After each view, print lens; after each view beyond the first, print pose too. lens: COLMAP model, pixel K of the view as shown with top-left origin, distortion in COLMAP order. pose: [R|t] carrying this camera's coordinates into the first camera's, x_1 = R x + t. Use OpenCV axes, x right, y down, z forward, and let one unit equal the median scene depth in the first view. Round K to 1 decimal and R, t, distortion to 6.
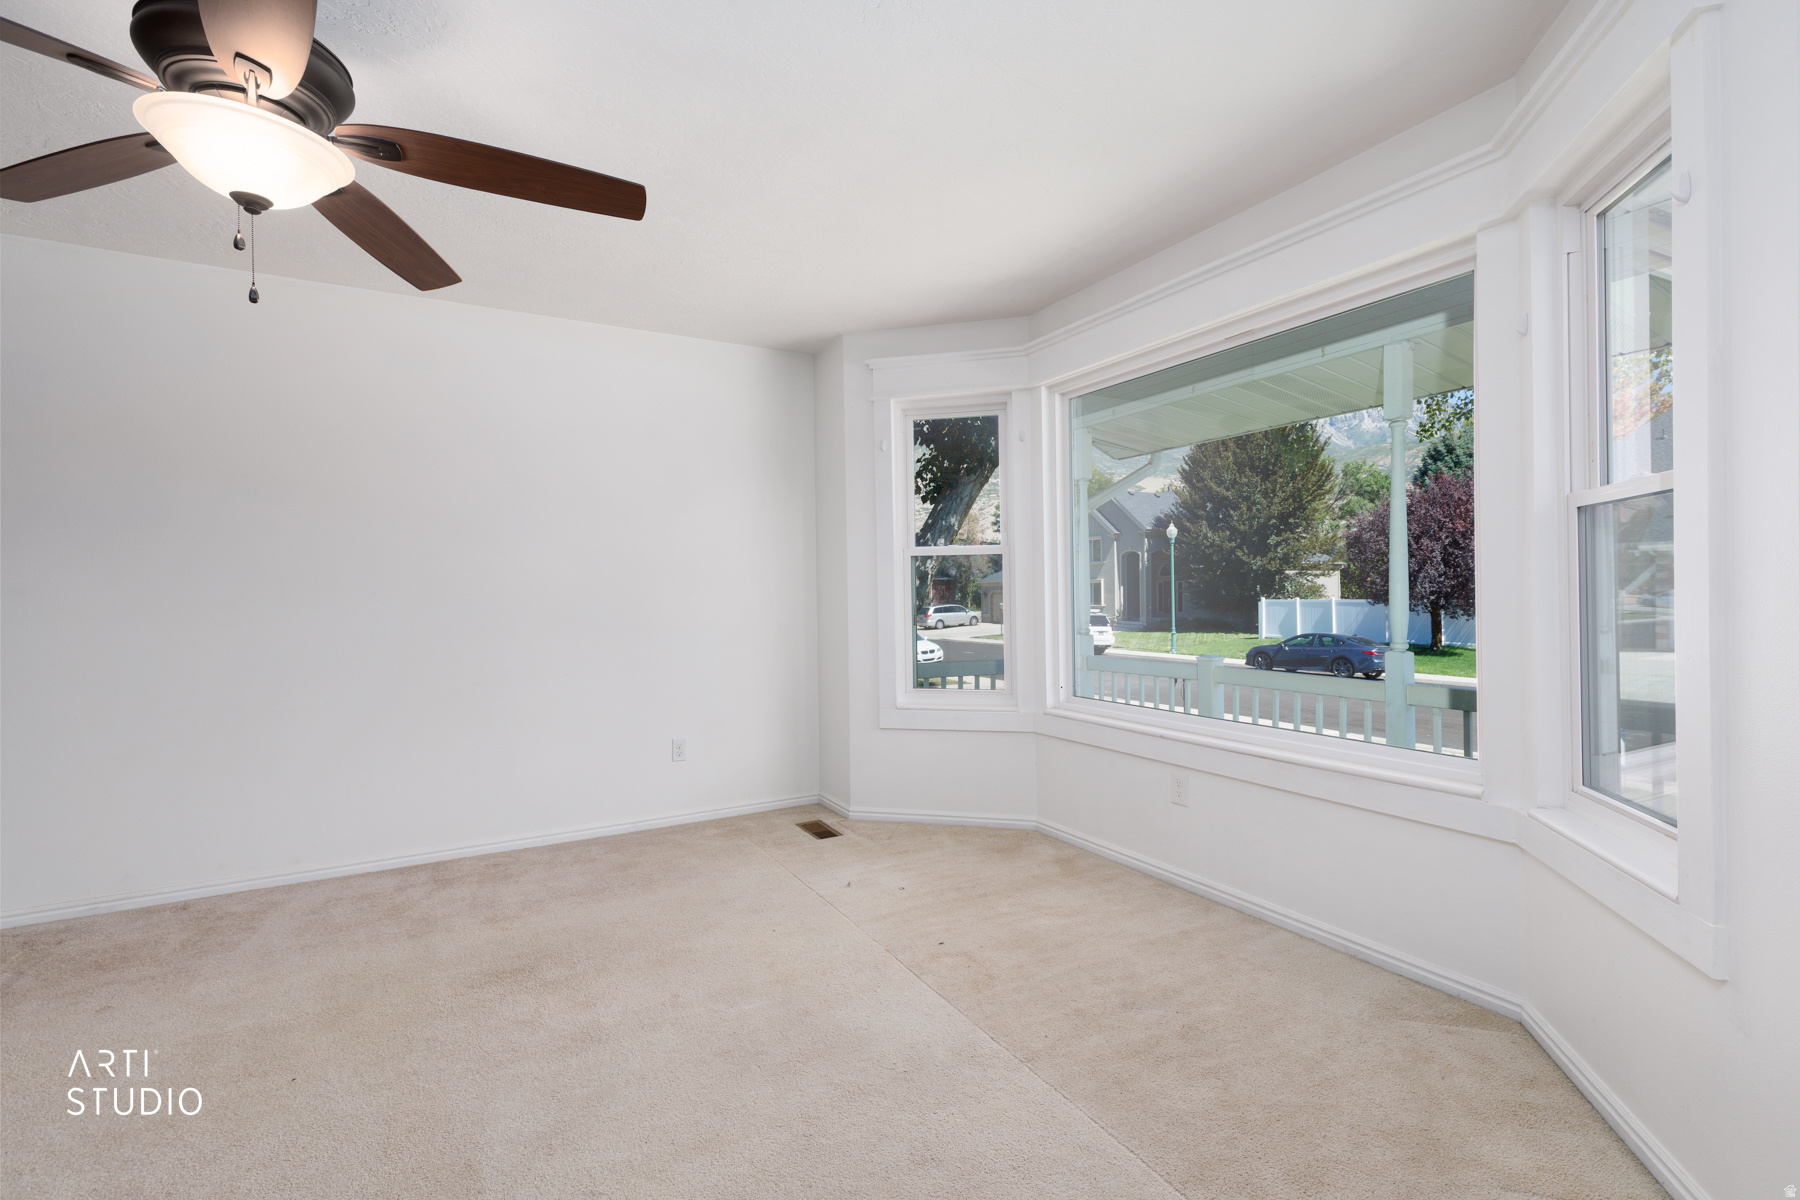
lens RADIAL K [[811.3, 0, 915.1], [0, 811.3, 604.0], [0, 0, 1]] dist [0.009204, -0.000113]
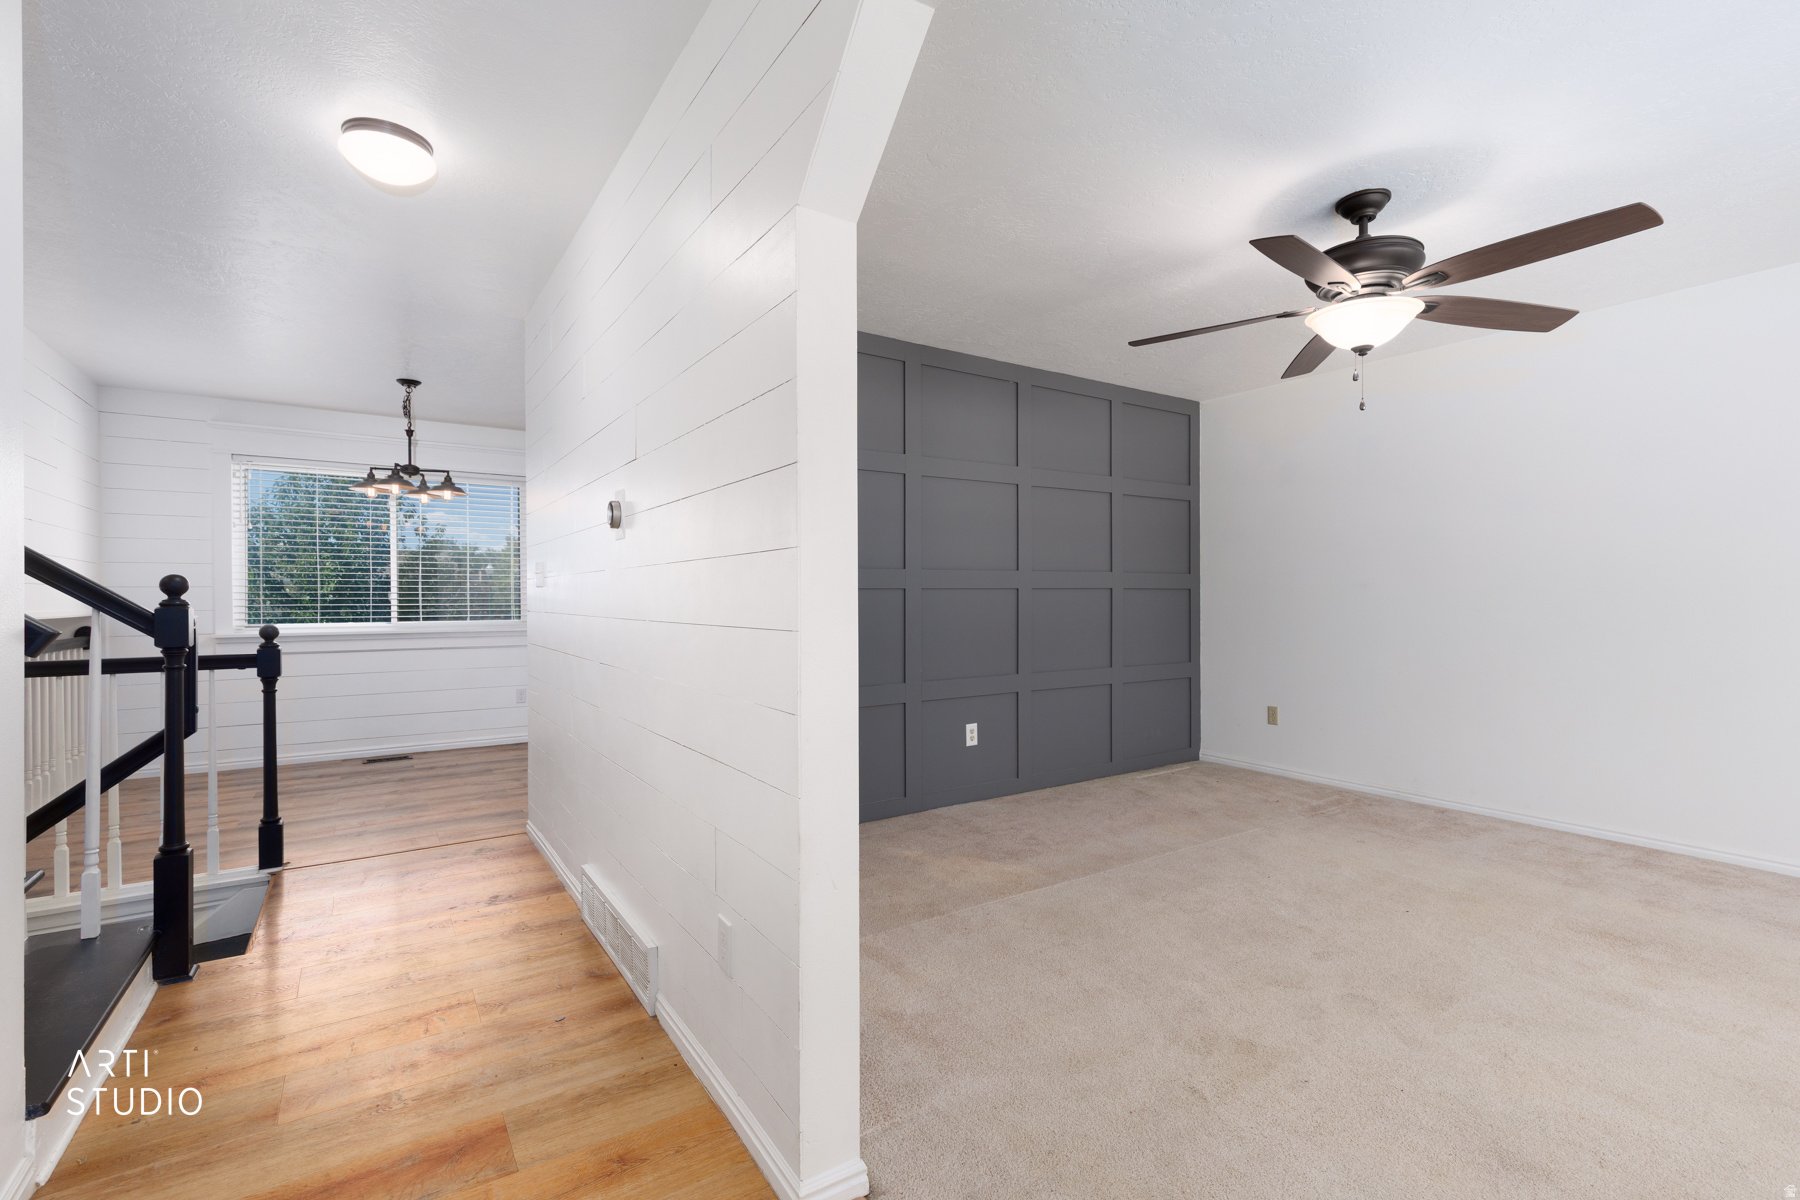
lens RADIAL K [[804.1, 0, 905.5], [0, 804.1, 596.4], [0, 0, 1]] dist [0.008131, -0.000182]
pose [[0.070736, 0.010620, -0.997439, 0.508504], [-0.012706, 0.999872, 0.009745, 0.001862], [0.997414, 0.011984, 0.070862, -0.022531]]
